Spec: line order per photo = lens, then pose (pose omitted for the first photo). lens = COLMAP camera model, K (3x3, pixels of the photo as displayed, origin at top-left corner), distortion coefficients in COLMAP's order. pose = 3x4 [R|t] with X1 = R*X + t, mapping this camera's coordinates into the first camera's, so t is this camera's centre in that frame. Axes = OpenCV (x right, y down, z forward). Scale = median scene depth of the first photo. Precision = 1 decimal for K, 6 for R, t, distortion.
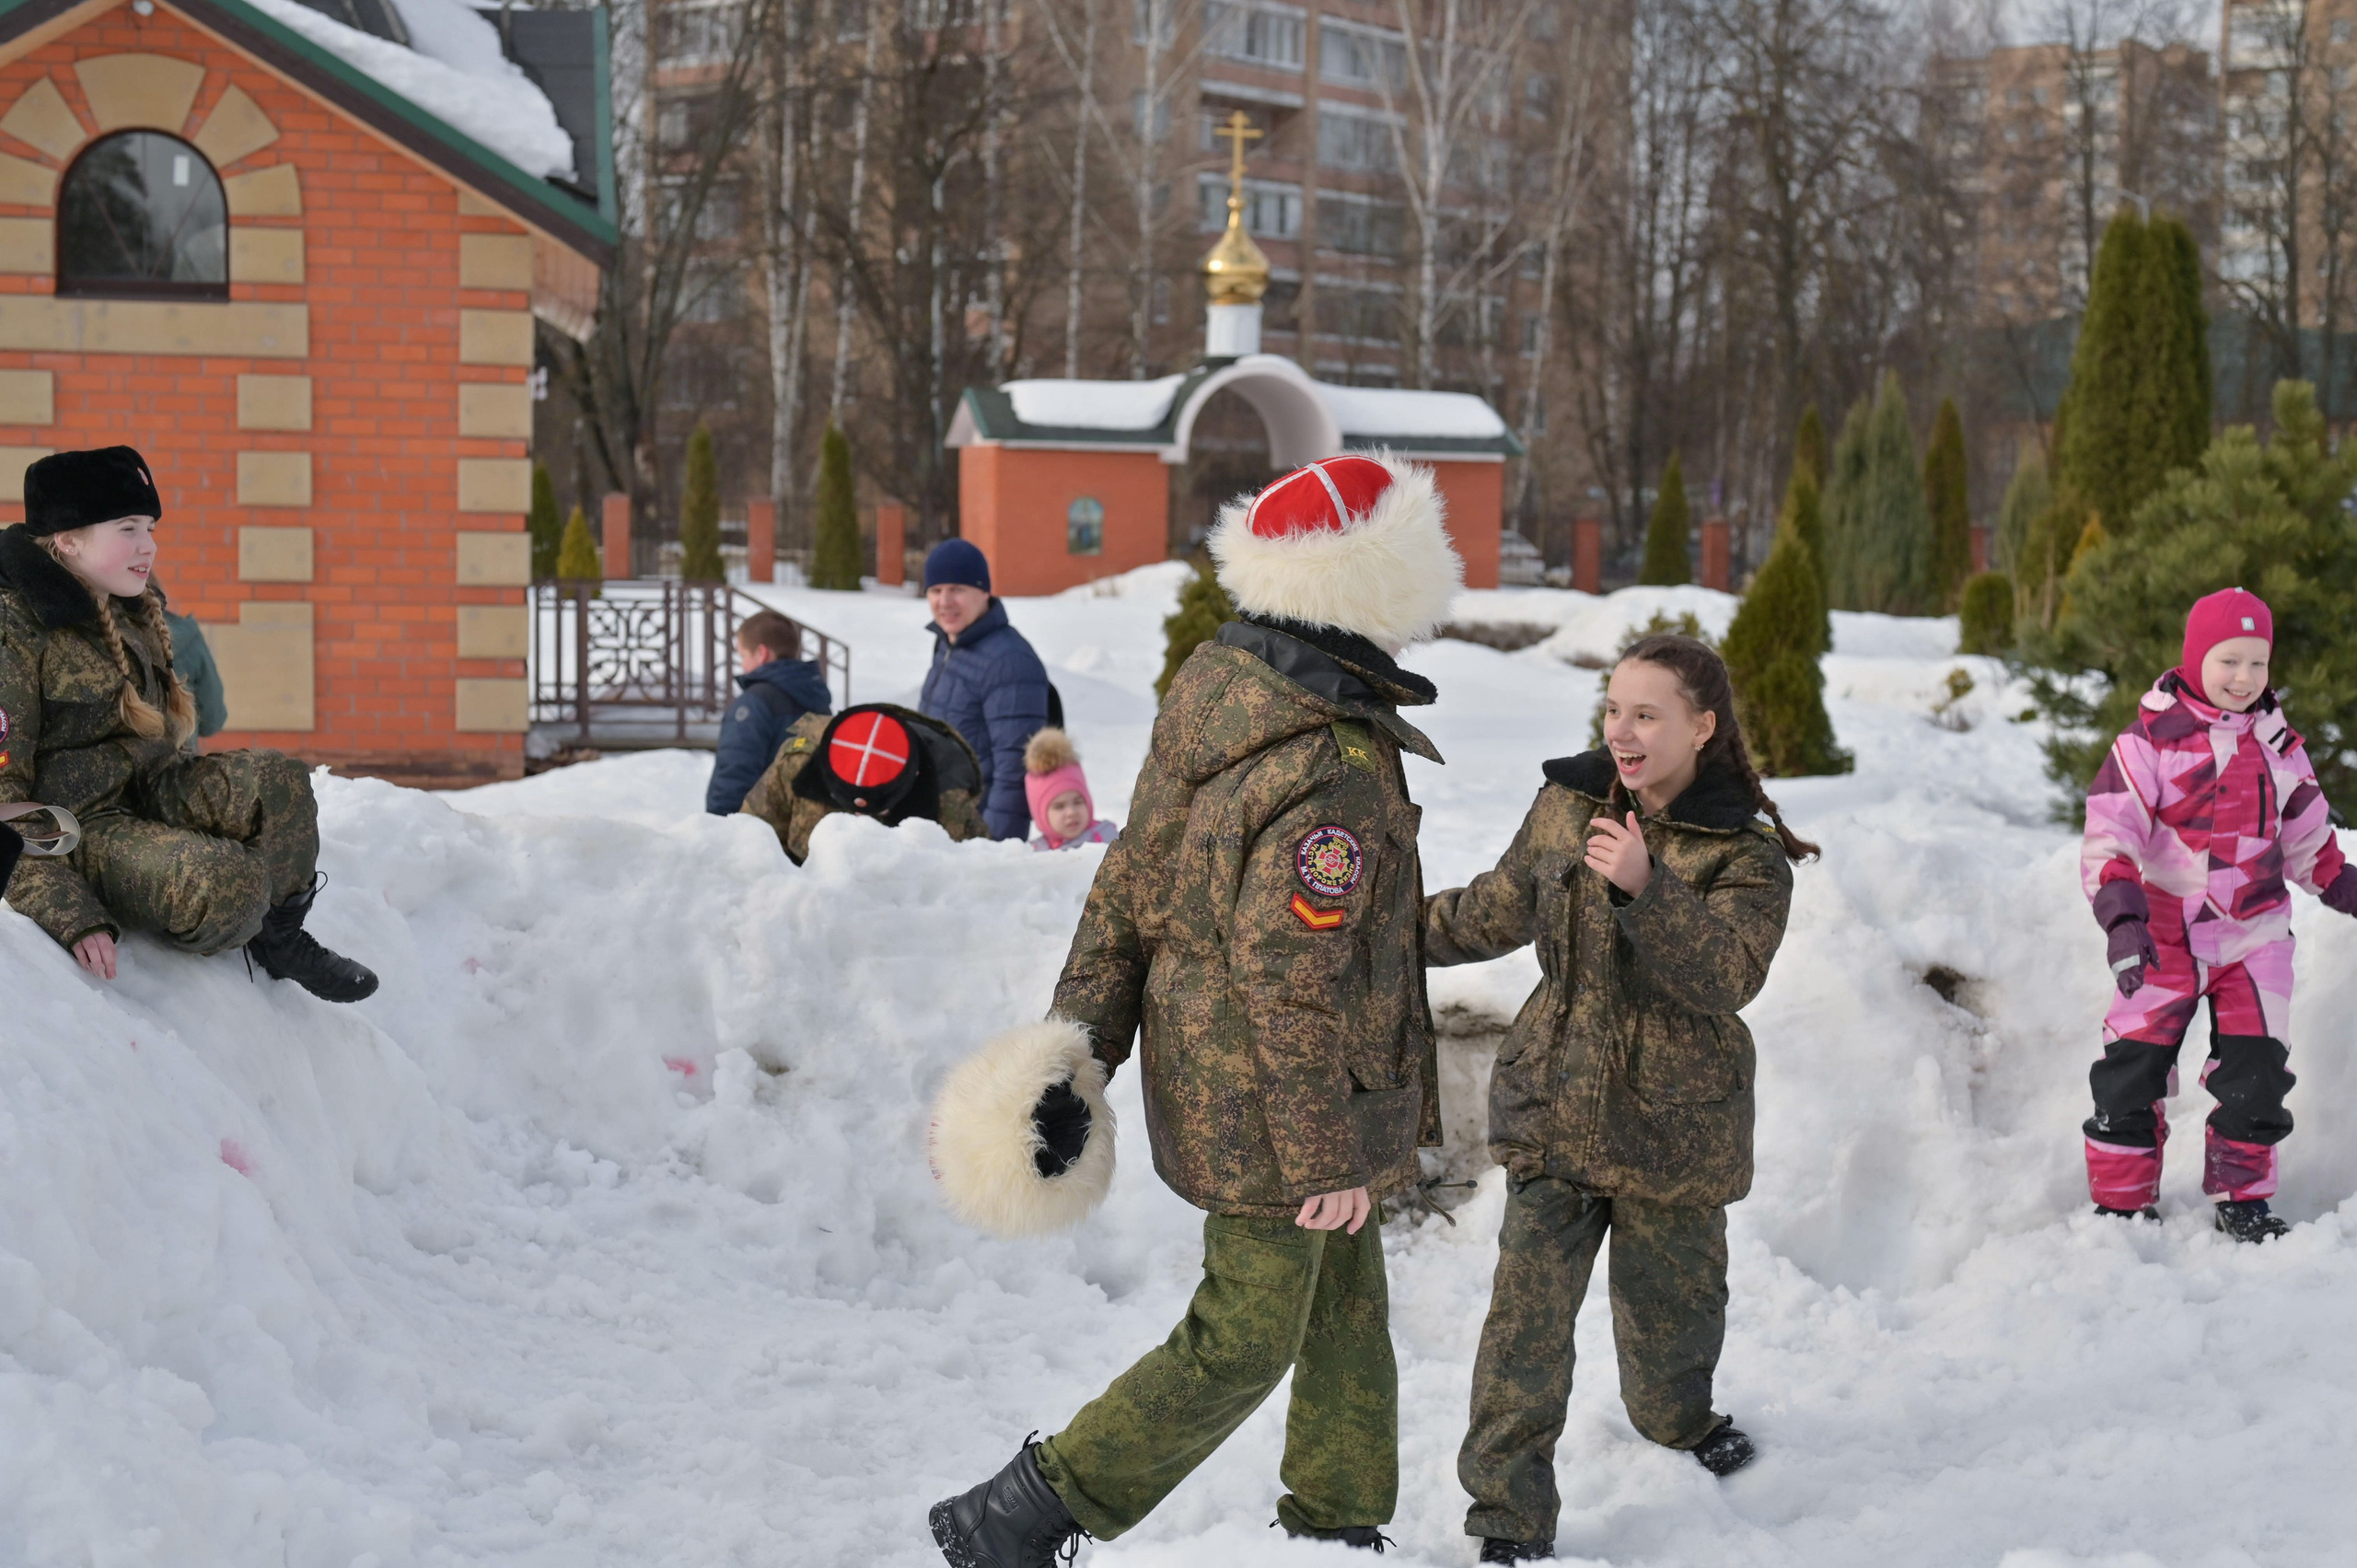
lens RADIAL K [[3387.2, 0, 1163.3], [0, 3387.2, 839.4], [0, 0, 1]] dist [0.000932, -0.063549]
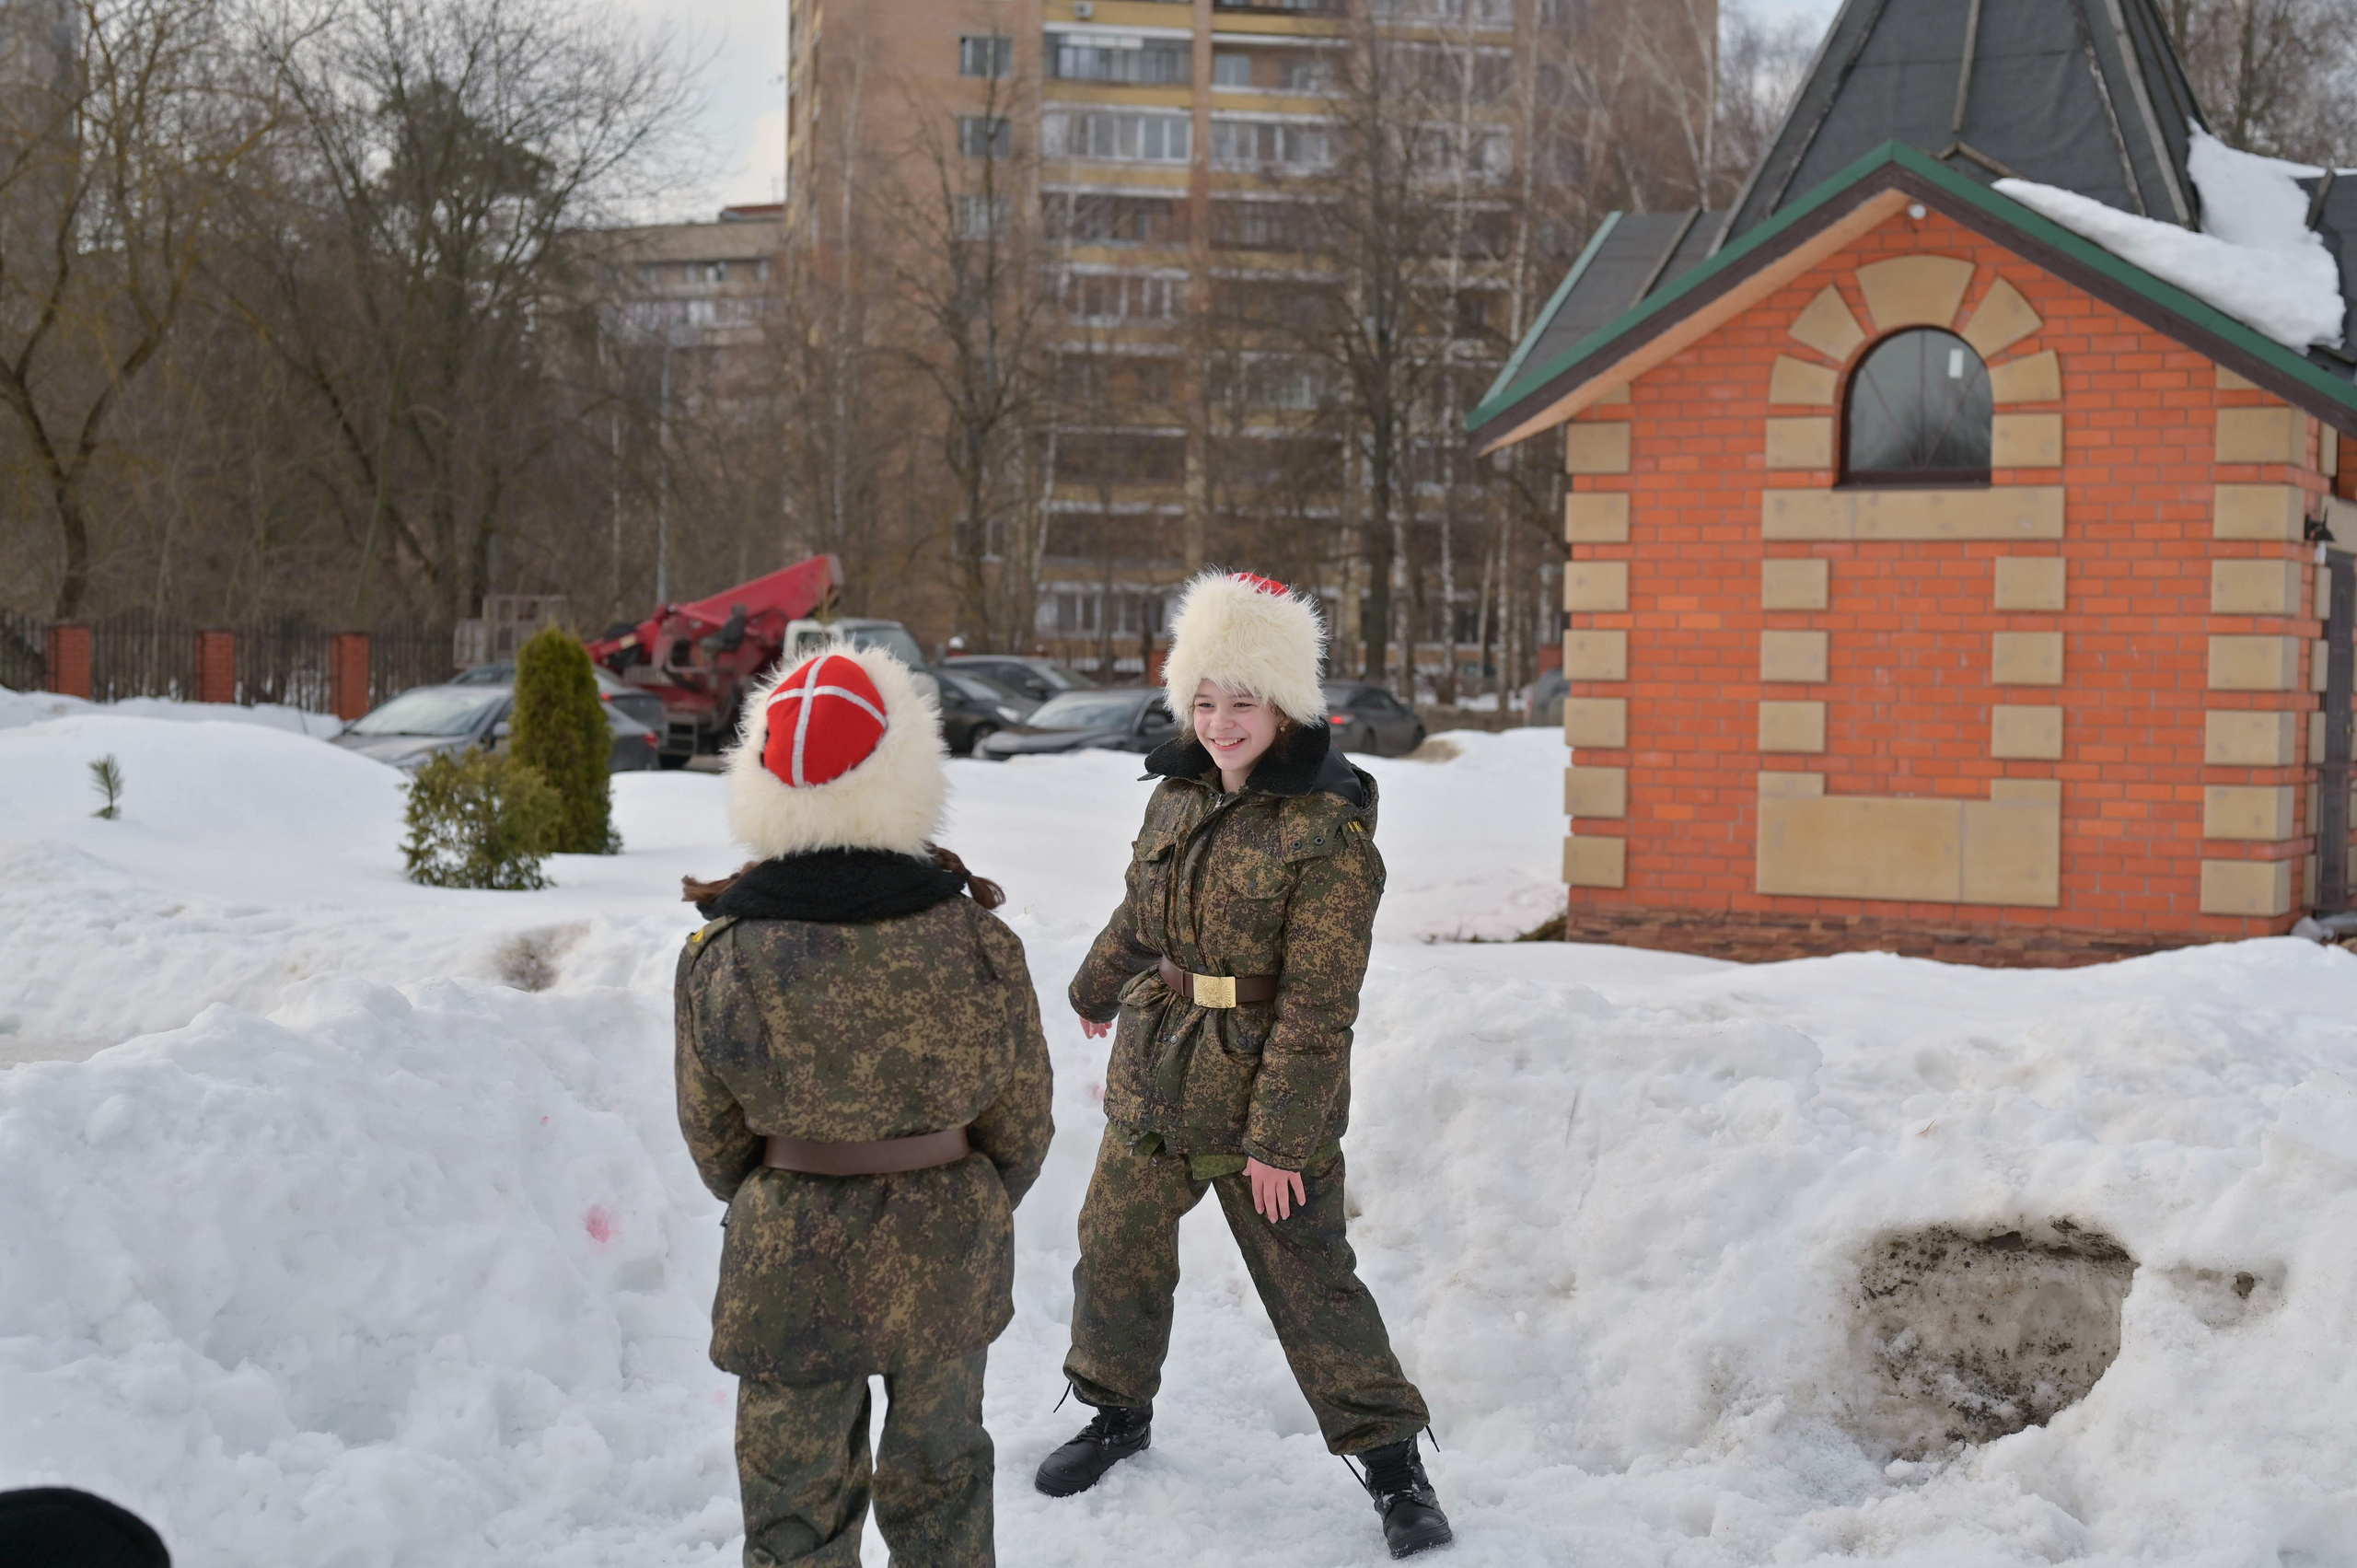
lens RADIAL K [[3377.6, 0, 1178.5], [0, 3377.6, 784.0], [0, 0, 1]] dist [-0.010529, 0.028057]
pose [[0.777205, 0.012799, -0.629117, 0.178452], [-0.057339, 0.997074, -0.050550, -0.002951], [0.626630, 0.075361, 0.775665, 0.057179]]
